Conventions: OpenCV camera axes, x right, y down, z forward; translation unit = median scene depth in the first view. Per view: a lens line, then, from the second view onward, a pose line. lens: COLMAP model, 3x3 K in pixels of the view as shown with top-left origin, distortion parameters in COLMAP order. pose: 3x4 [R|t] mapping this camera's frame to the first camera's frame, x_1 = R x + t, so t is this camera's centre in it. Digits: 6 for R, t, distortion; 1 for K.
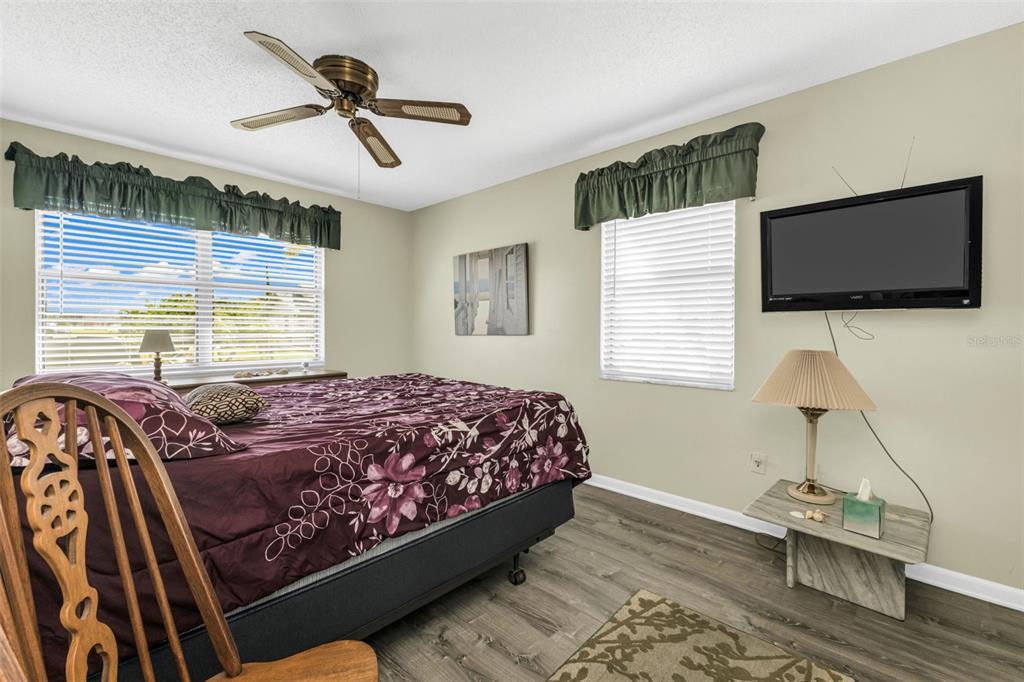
lens RADIAL K [[456.6, 0, 502.6], [0, 456.6, 337.0], [0, 0, 1]] dist [0.015422, -0.003225]
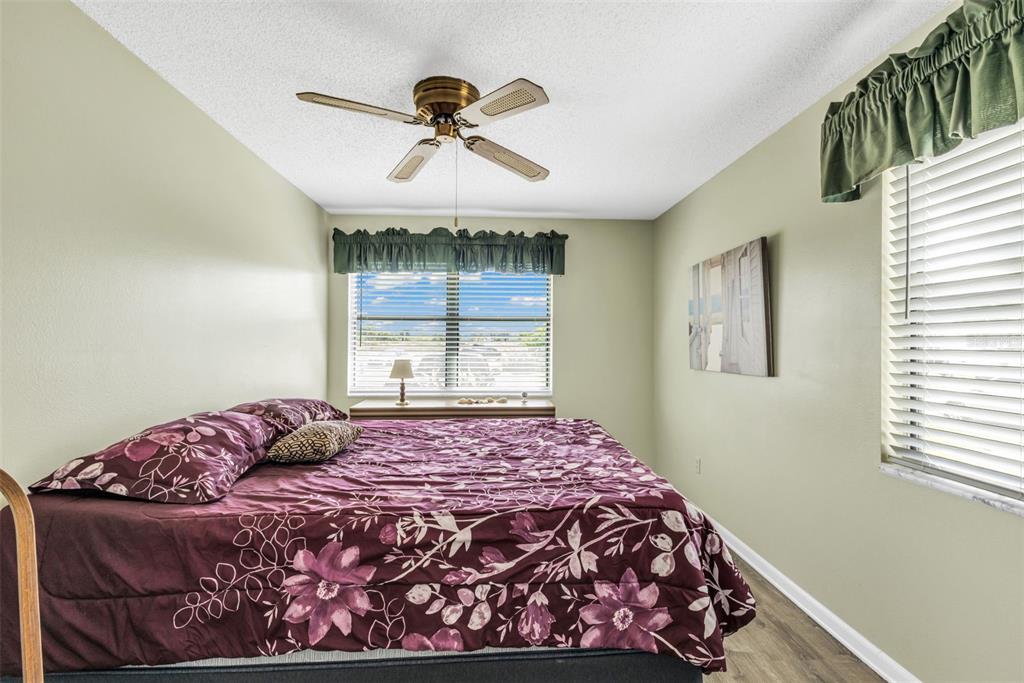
lens RADIAL K [[456.6, 0, 507.9], [0, 456.6, 338.6], [0, 0, 1]] dist [0.015422, -0.003225]
pose [[0.721480, -0.006483, -0.692405, 0.400008], [-0.011717, 0.999699, -0.021570, -0.067451], [0.692336, 0.023675, 0.721187, 0.446758]]
